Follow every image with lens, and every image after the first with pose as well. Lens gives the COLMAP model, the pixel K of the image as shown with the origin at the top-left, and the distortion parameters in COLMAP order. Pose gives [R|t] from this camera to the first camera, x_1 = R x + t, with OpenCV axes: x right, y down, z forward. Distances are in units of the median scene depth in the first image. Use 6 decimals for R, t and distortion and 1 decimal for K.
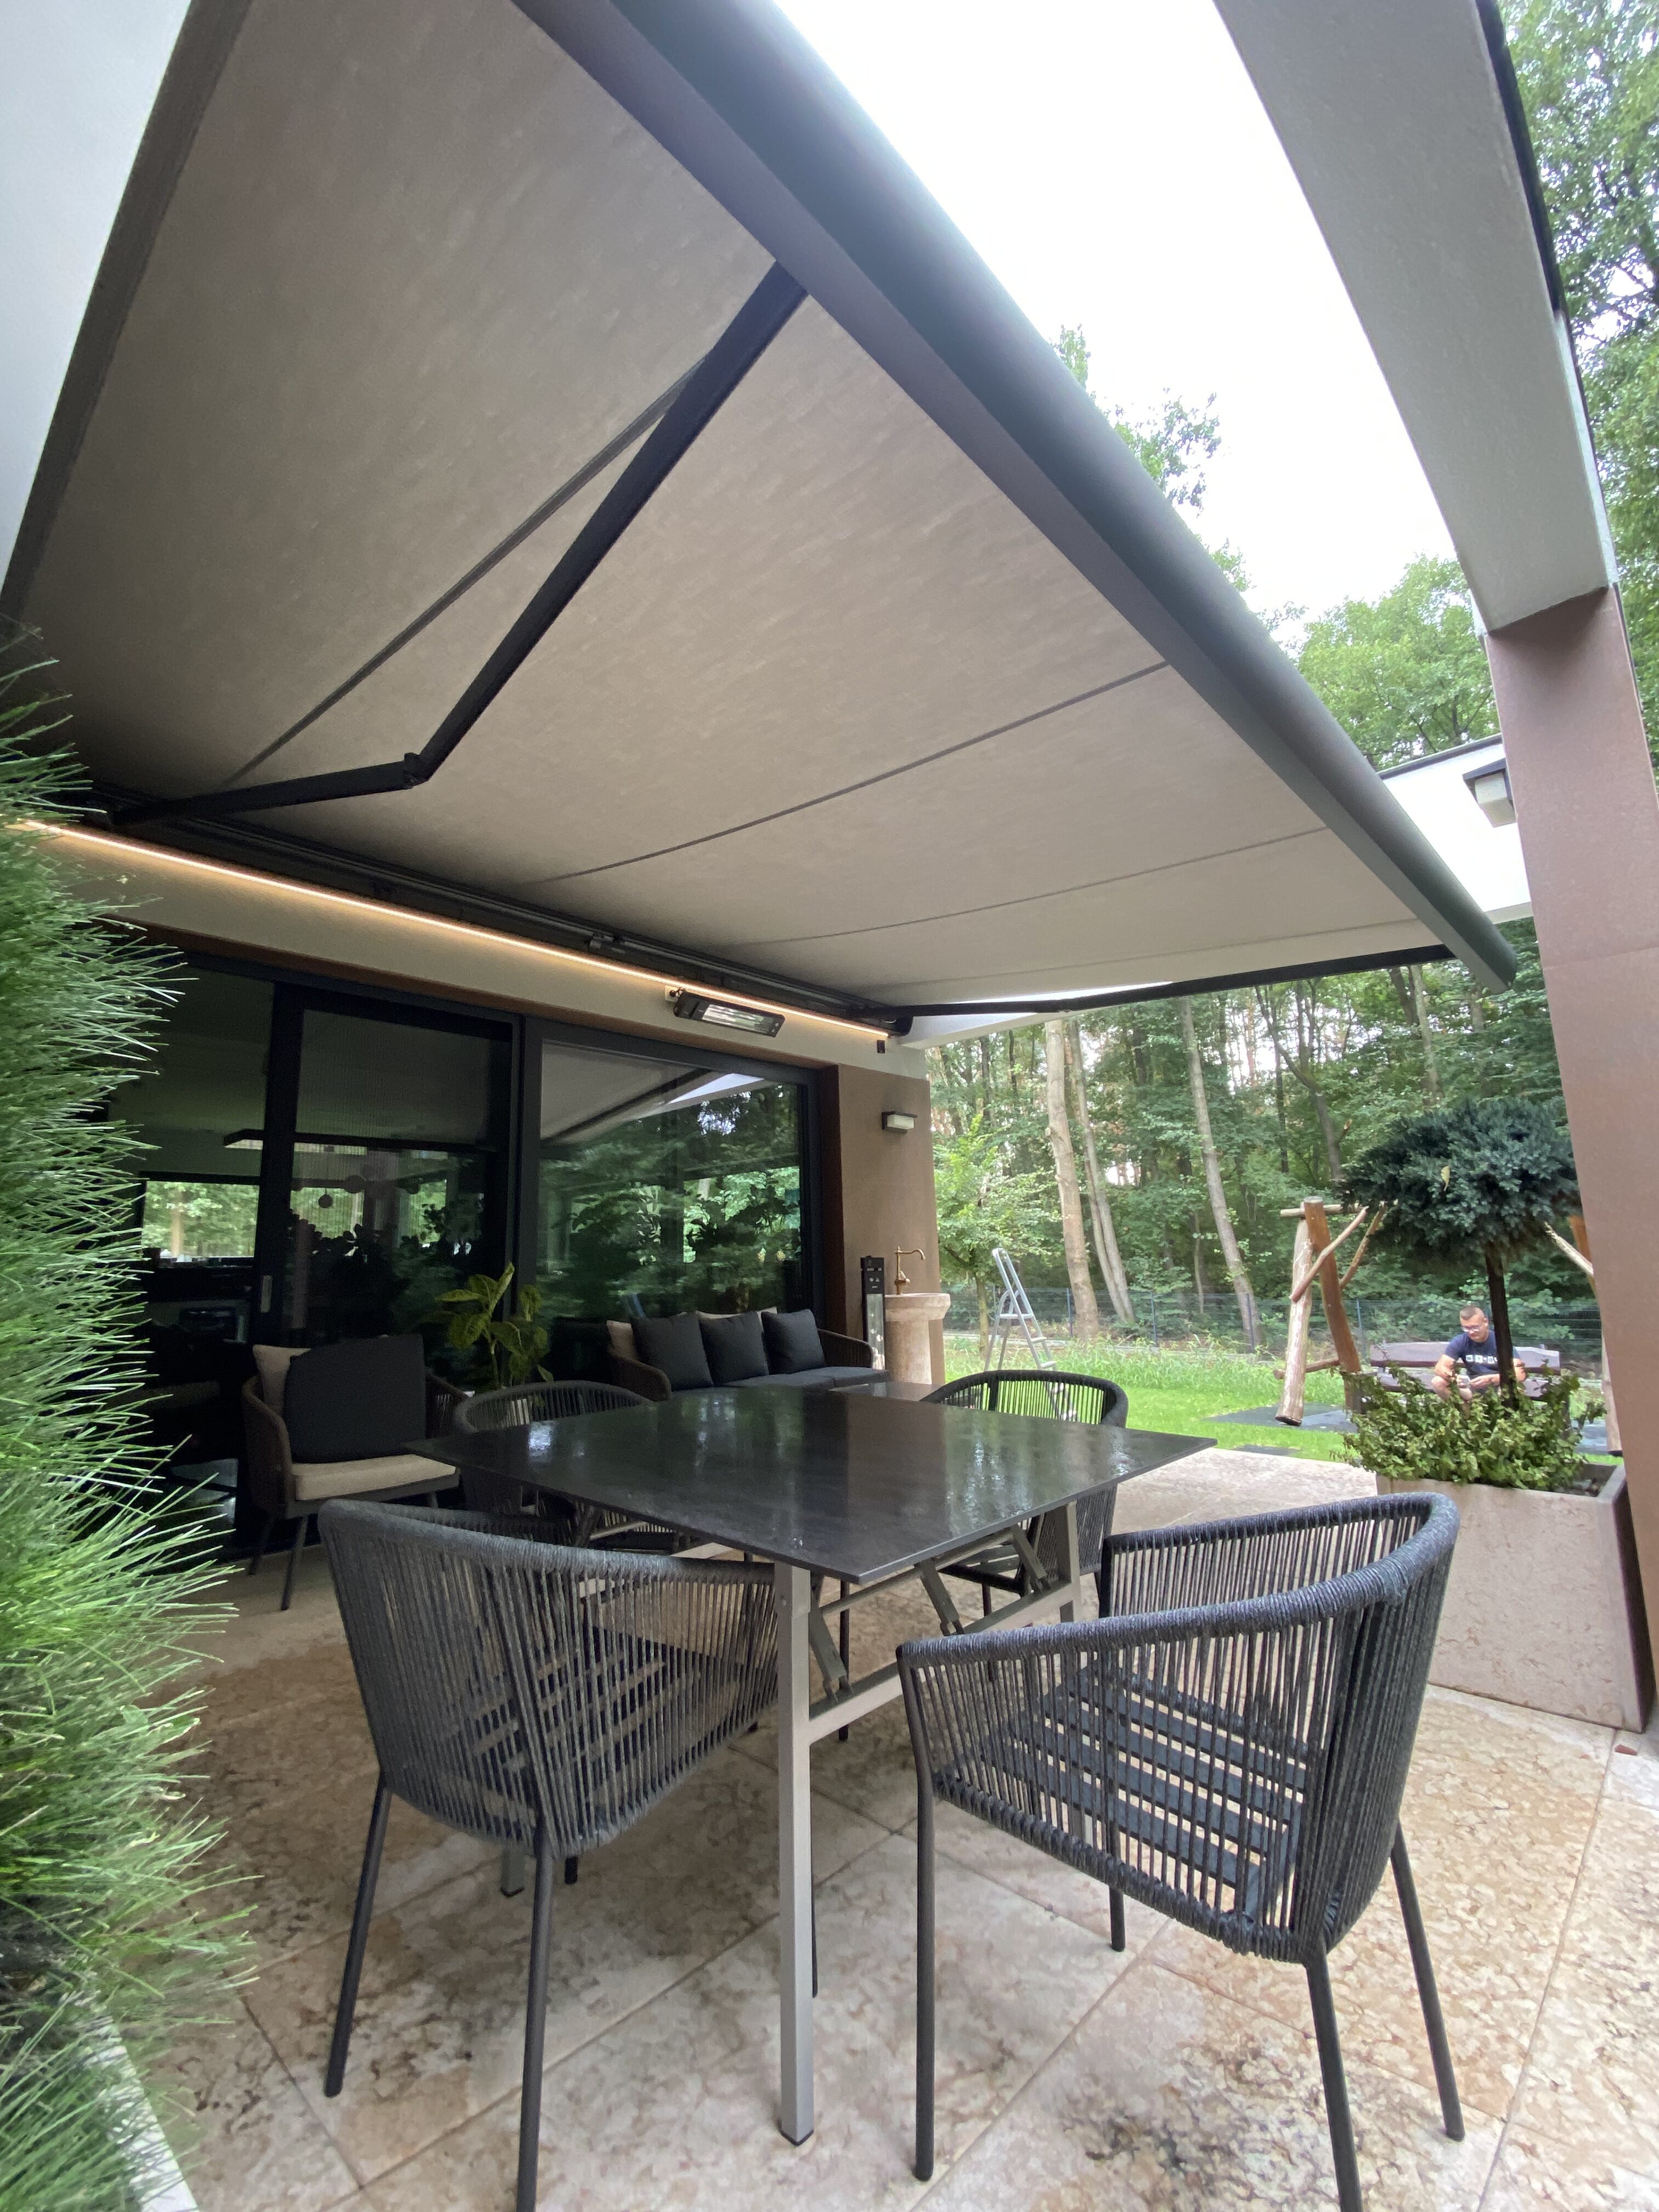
lens RADIAL K [[929.7, 0, 829.5], [0, 929.7, 1106.0], [0, 0, 1]] dist [0.035025, -0.026640]
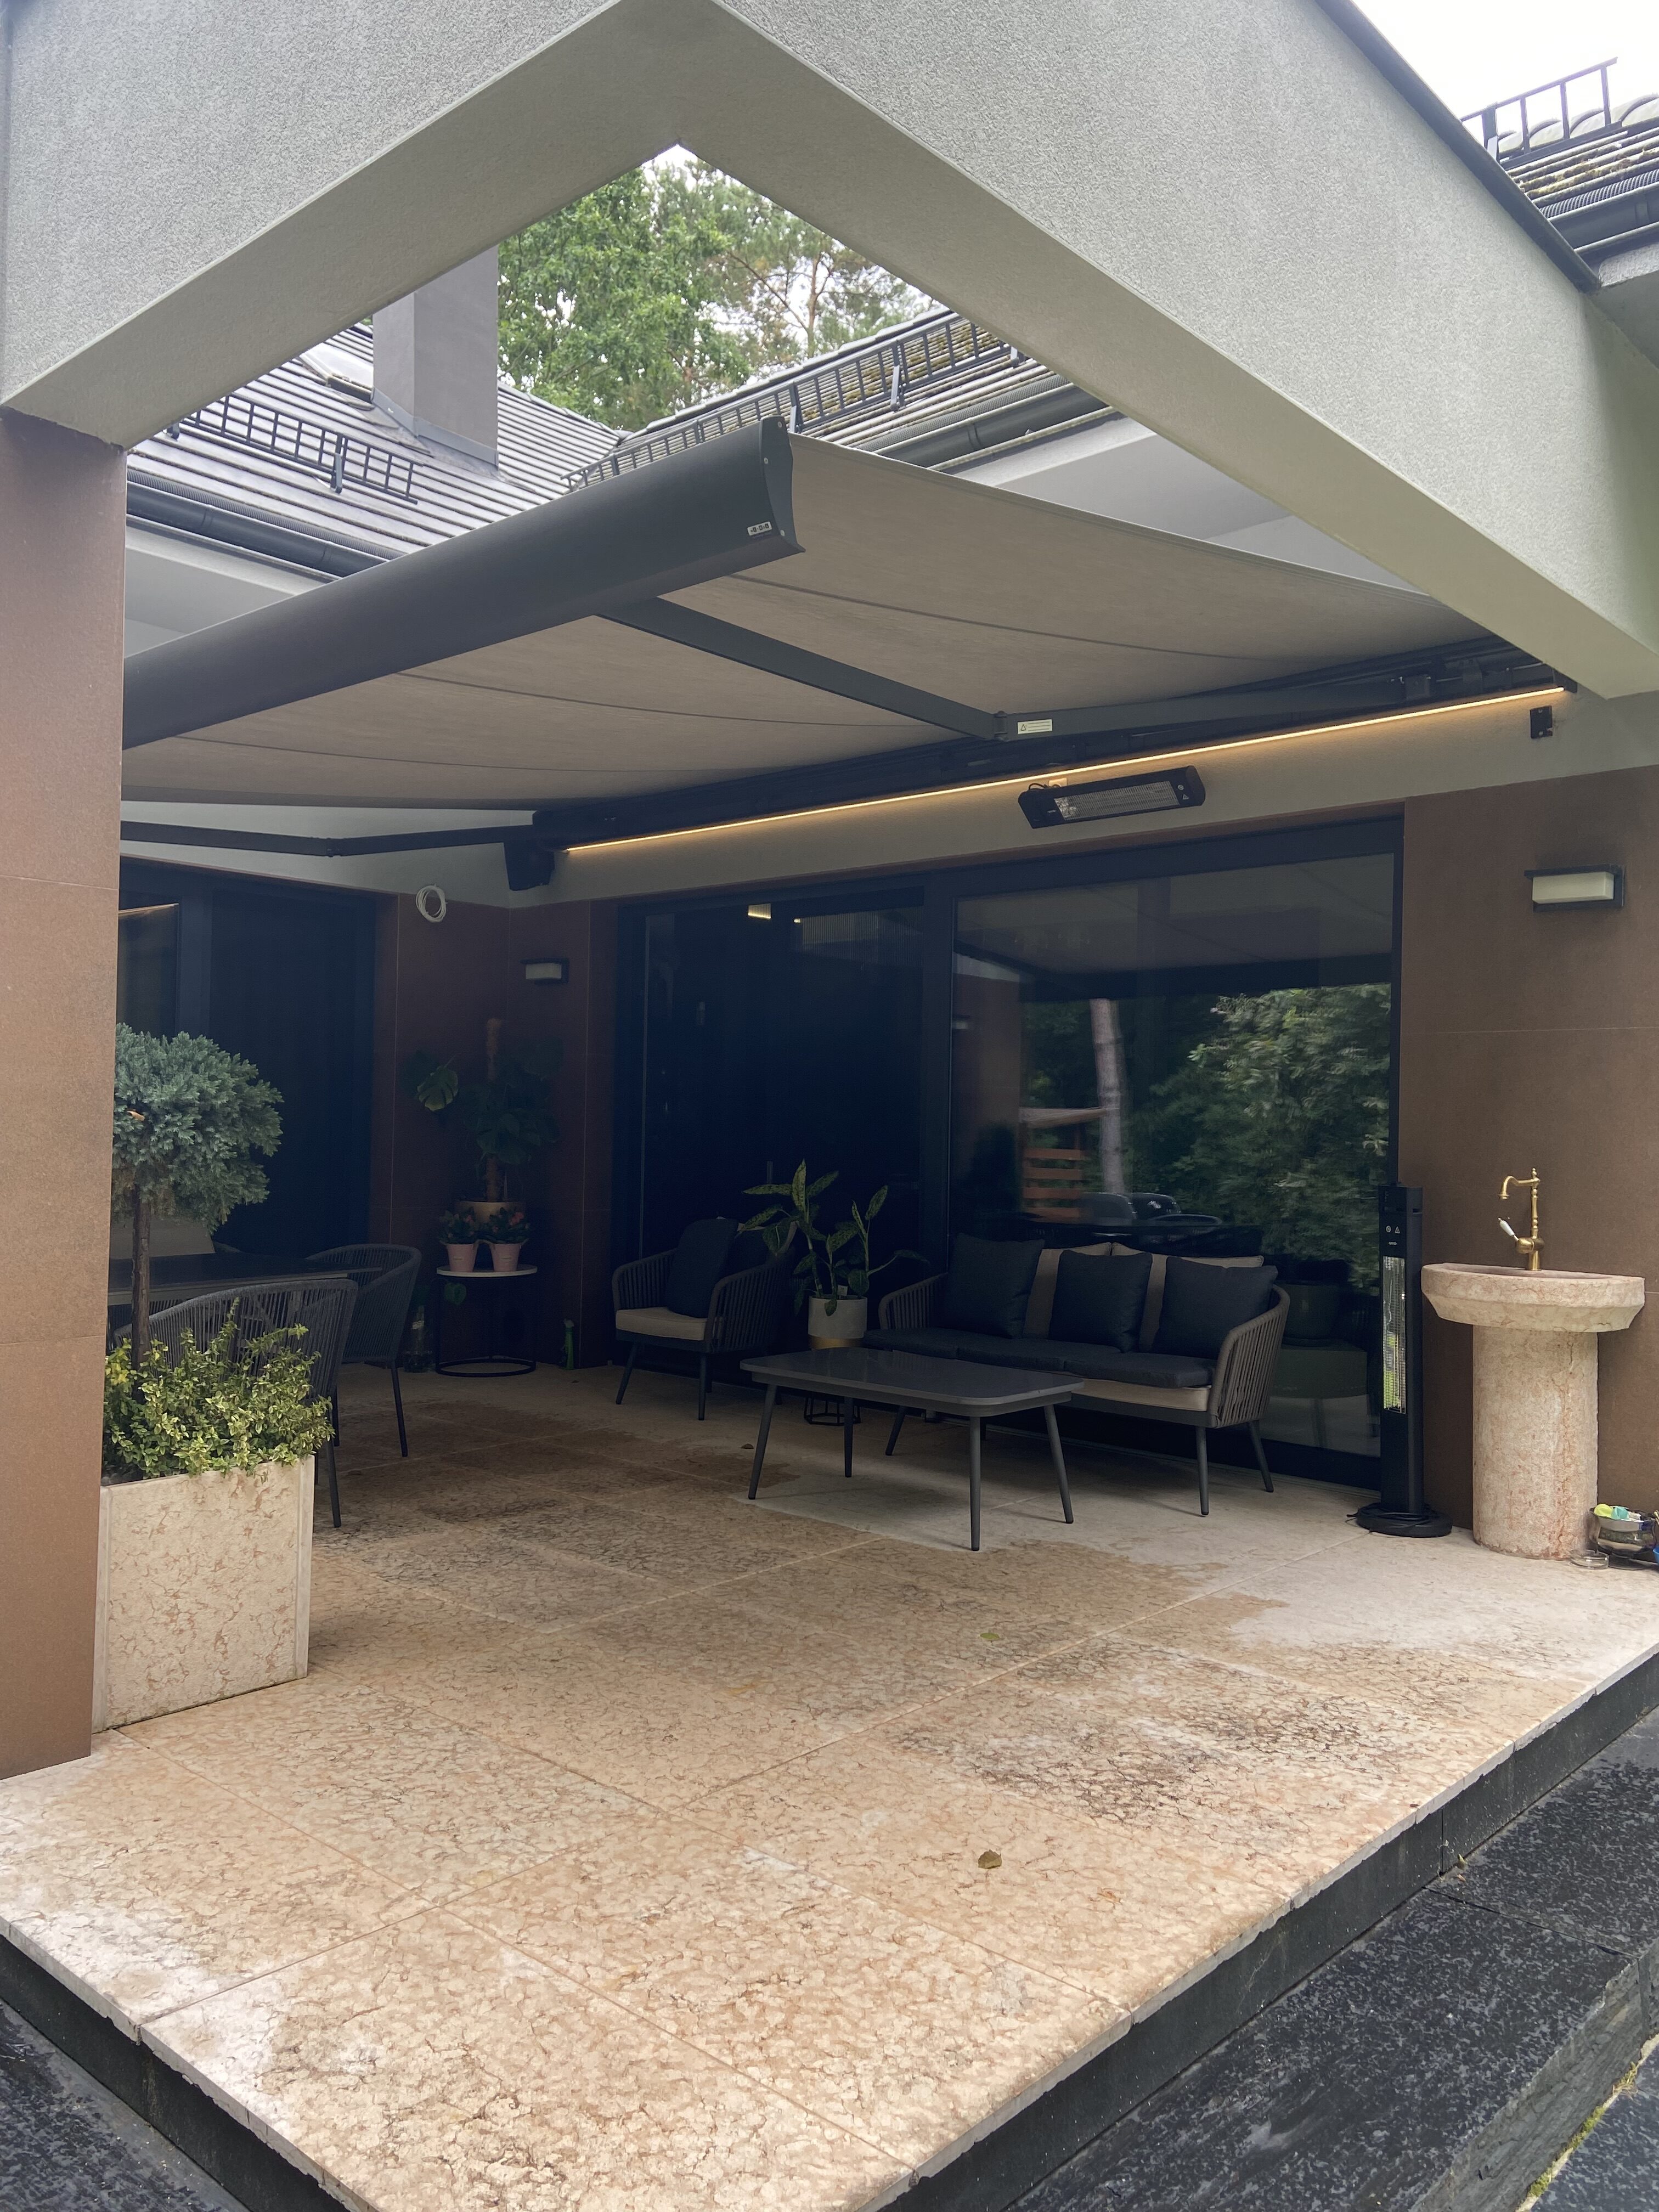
lens RADIAL K [[1655.4, 0, 822.5], [0, 1655.4, 1104.5], [0, 0, 1]] dist [0.124783, -0.154942]
pose [[0.020365, 0.011041, -0.999732, 1.143581], [0.152266, 0.988240, 0.014015, 0.070959], [0.988130, -0.152511, 0.018444, 0.824199]]
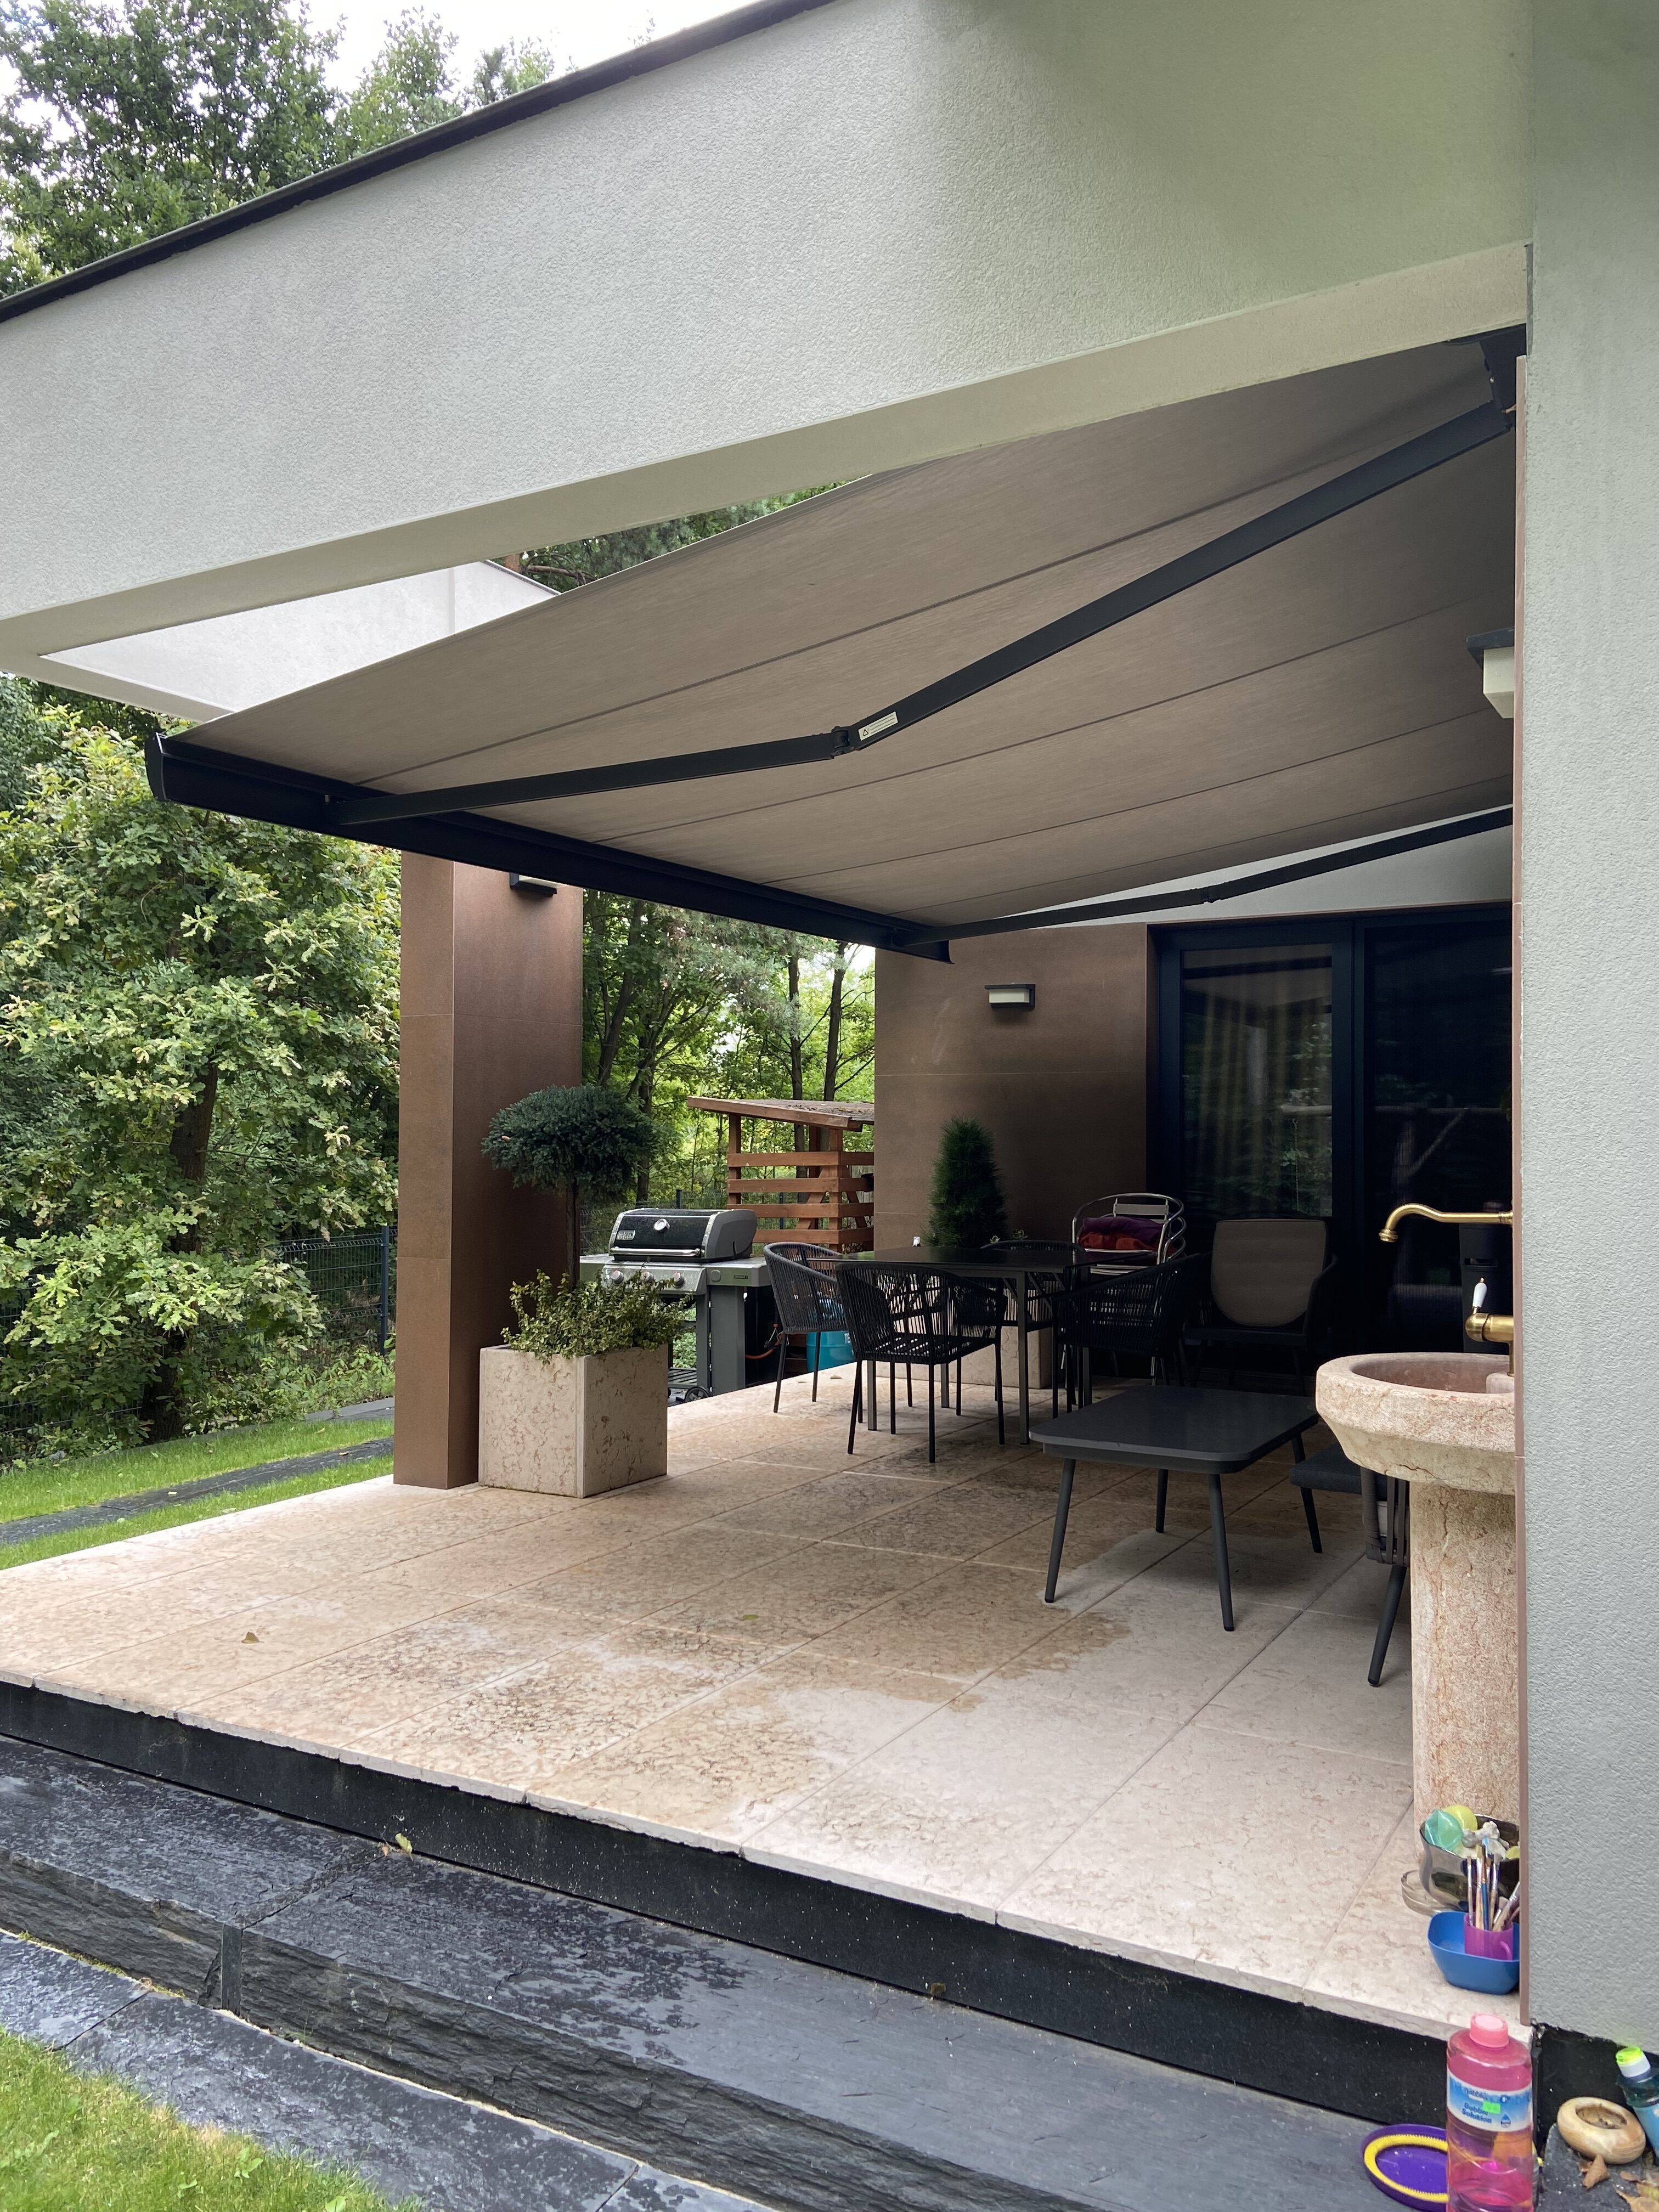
lens RADIAL K [[1663.4, 0, 842.4], [0, 1663.4, 1107.7], [0, 0, 1]] dist [0.129522, -0.155448]
pose [[-0.970672, 0.018070, -0.239726, 0.474101], [0.061700, 0.982496, -0.175770, 0.252123], [0.232354, -0.185407, -0.954796, 1.790424]]
